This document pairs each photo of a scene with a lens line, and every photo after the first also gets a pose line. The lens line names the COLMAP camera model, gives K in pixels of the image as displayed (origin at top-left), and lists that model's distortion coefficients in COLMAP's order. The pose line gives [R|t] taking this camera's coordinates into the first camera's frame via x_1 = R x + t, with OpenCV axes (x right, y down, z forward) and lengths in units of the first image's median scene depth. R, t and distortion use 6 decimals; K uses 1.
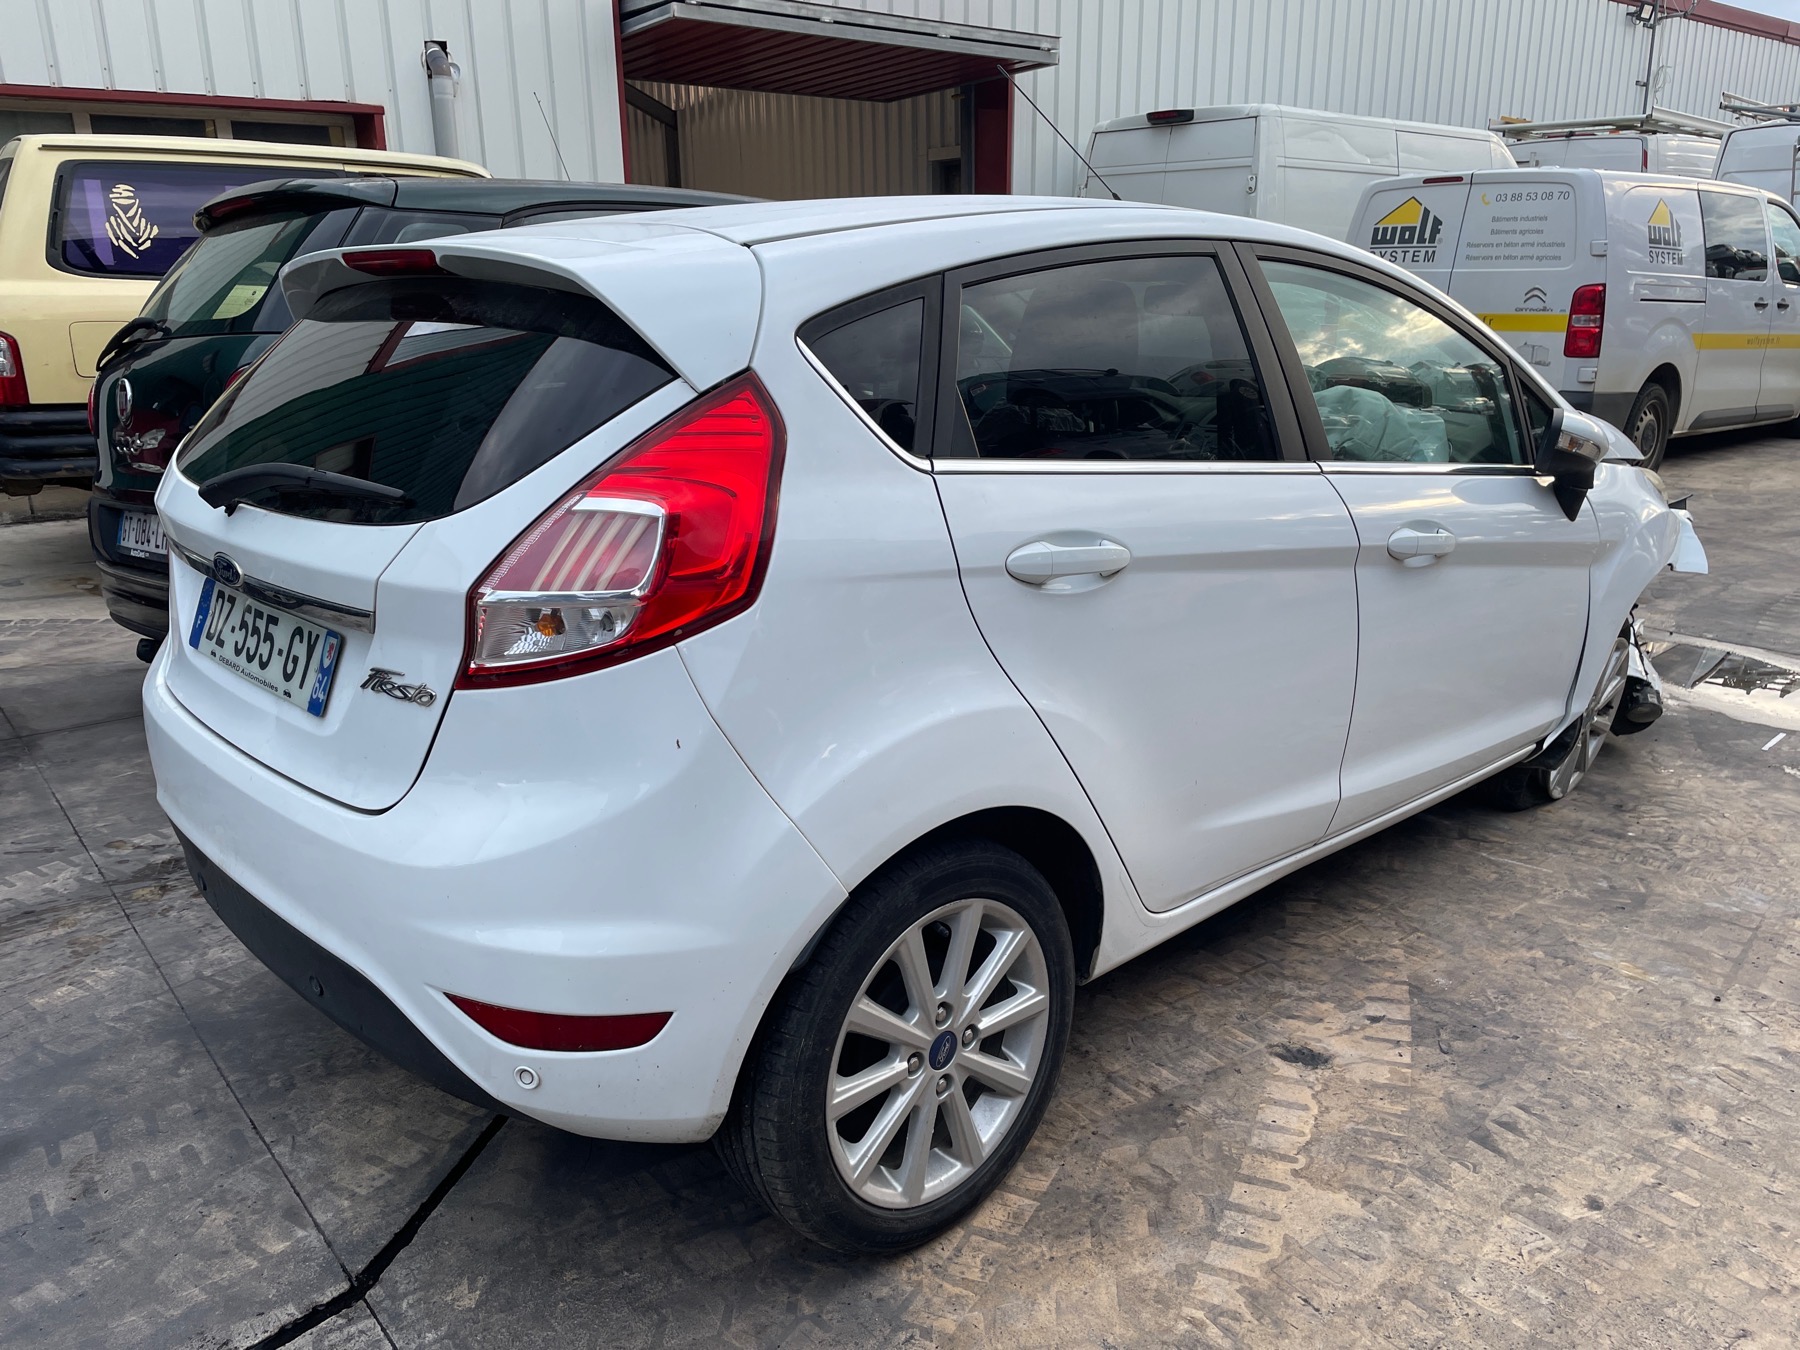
lens RADIAL K [[1351.1, 0, 912.4], [0, 1351.1, 682.5], [0, 0, 1]] dist [0.079361, -0.100006]
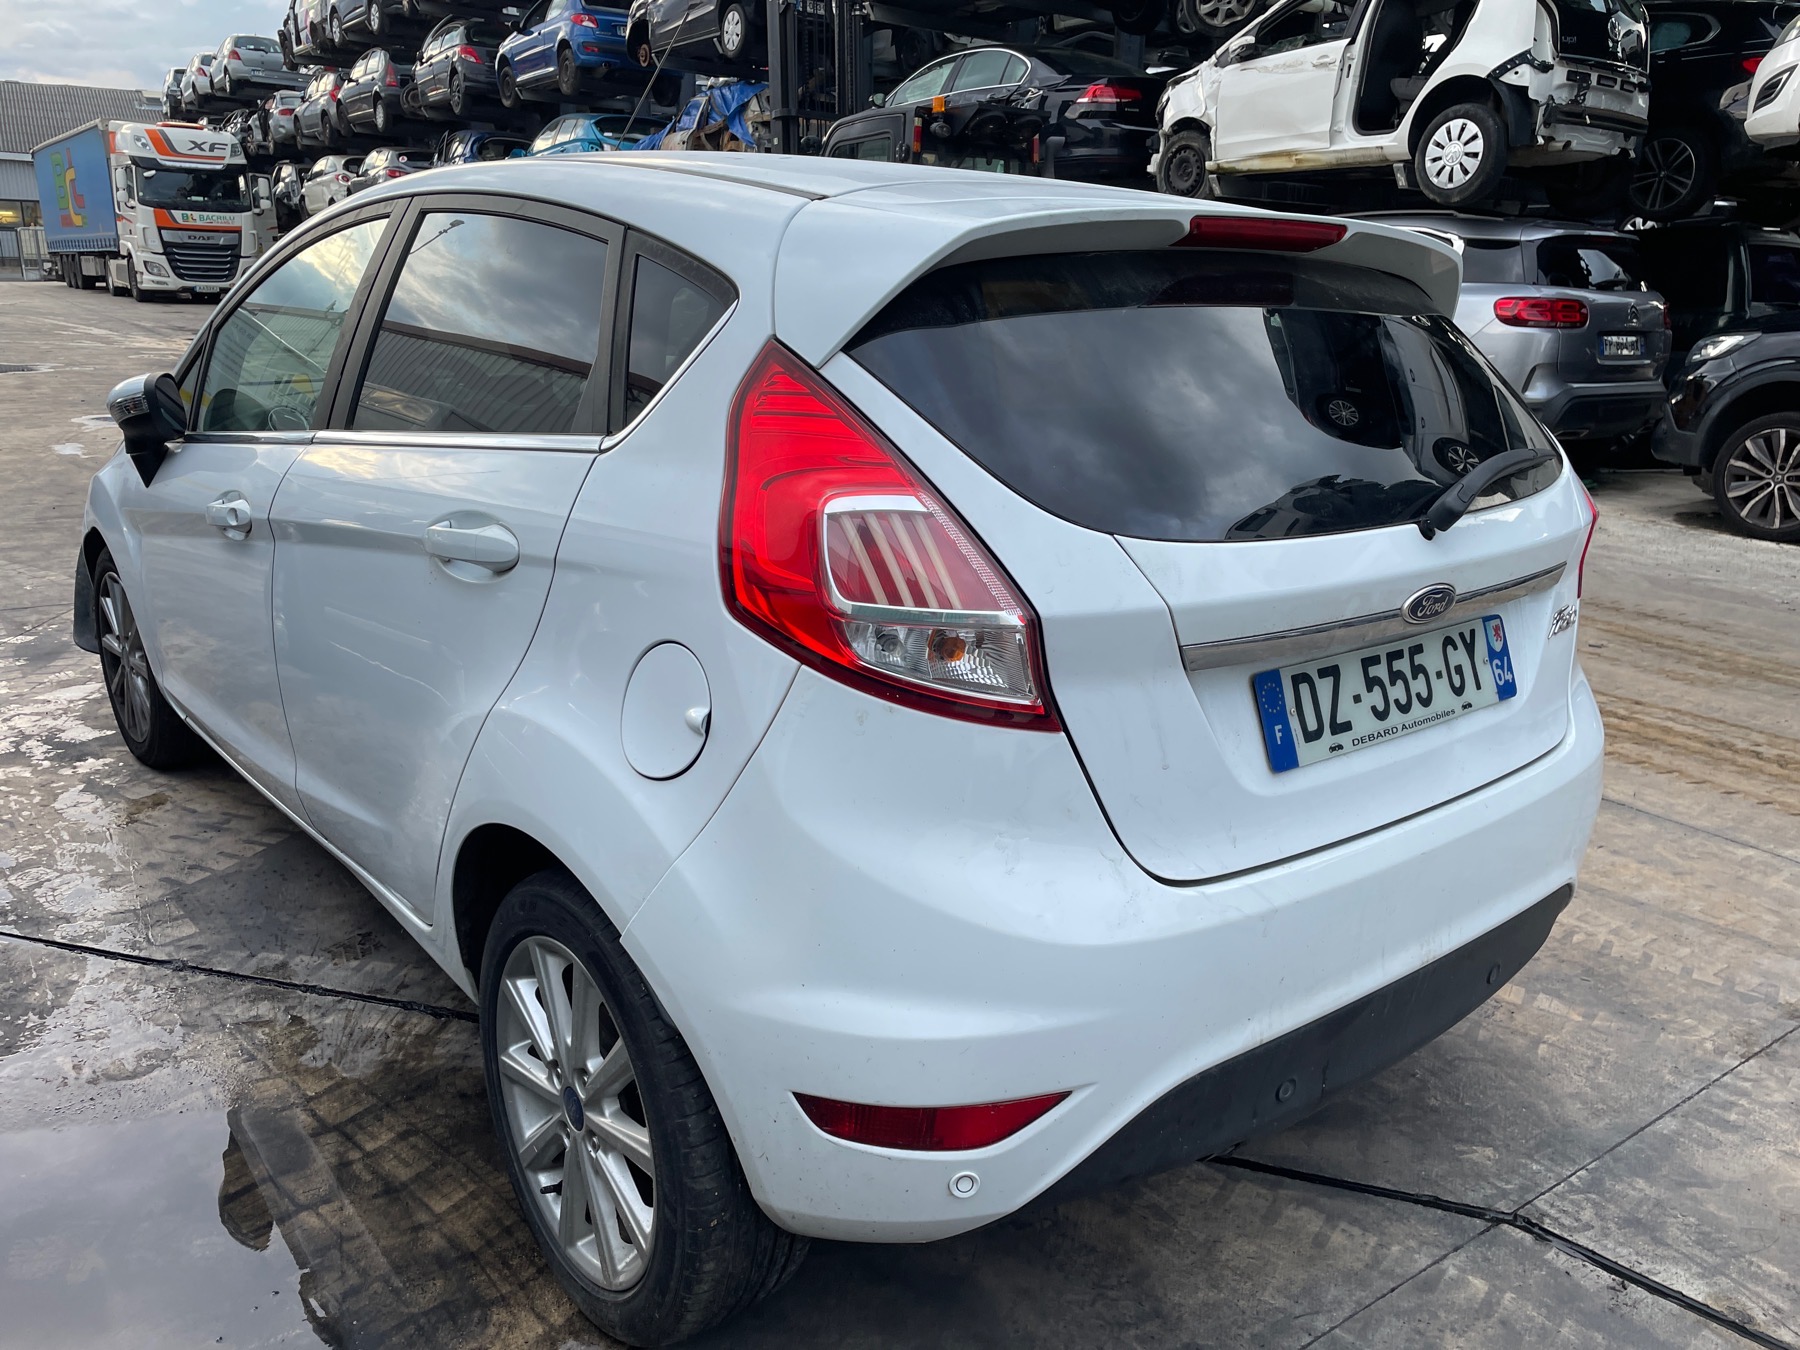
lens RADIAL K [[1351.1, 0, 912.4], [0, 1351.1, 682.5], [0, 0, 1]] dist [0.079361, -0.100006]
pose [[0.071854, -0.276518, 0.958319, -1.332018], [0.254570, 0.934065, 0.250433, -0.326724], [-0.964381, 0.225964, 0.137510, 1.194301]]
